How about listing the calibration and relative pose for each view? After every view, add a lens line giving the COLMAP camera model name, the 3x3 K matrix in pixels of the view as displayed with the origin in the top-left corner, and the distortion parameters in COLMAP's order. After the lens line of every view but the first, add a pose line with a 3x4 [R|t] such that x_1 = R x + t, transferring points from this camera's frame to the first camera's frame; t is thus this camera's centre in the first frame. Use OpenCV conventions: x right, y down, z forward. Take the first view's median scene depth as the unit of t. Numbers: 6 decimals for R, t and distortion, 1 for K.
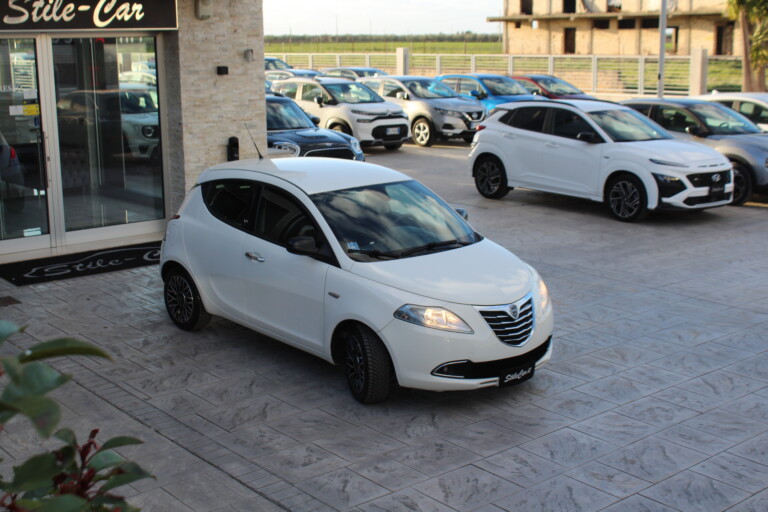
lens RADIAL K [[1042.7, 0, 384.0], [0, 1042.7, 256.0], [0, 0, 1]] dist [0.006261, 0.017186]
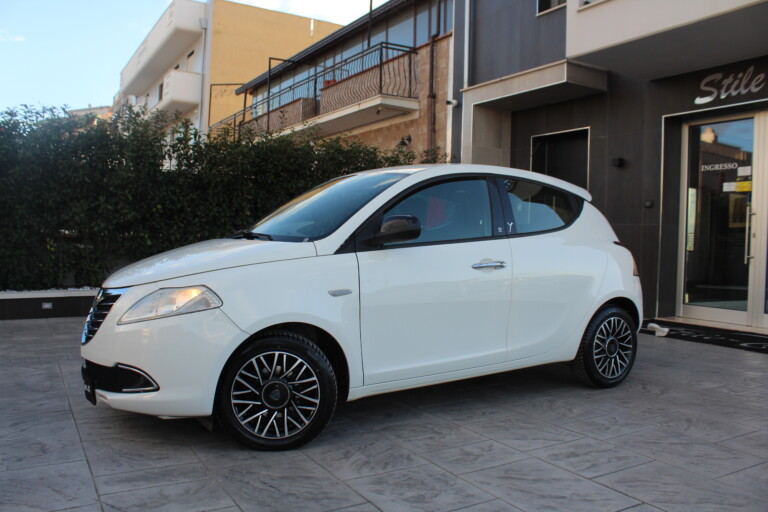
lens RADIAL K [[642.6, 0, 384.0], [0, 642.6, 256.0], [0, 0, 1]] dist [-0.199114, 0.212391]
pose [[-0.169046, 0.030391, -0.985140, 0.335066], [-0.237030, 0.968936, 0.070565, -0.033991], [0.956682, 0.245437, -0.156591, 0.809450]]
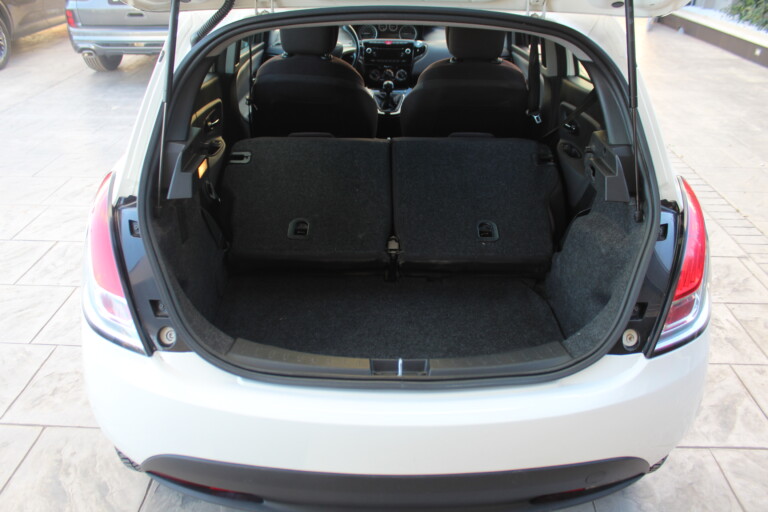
lens RADIAL K [[642.6, 0, 384.0], [0, 642.6, 256.0], [0, 0, 1]] dist [-0.199114, 0.212391]
pose [[-0.738886, -0.313841, 0.596282, -0.197254], [0.140481, 0.793721, 0.591837, -0.103808], [-0.659024, 0.521067, -0.542381, 0.928184]]
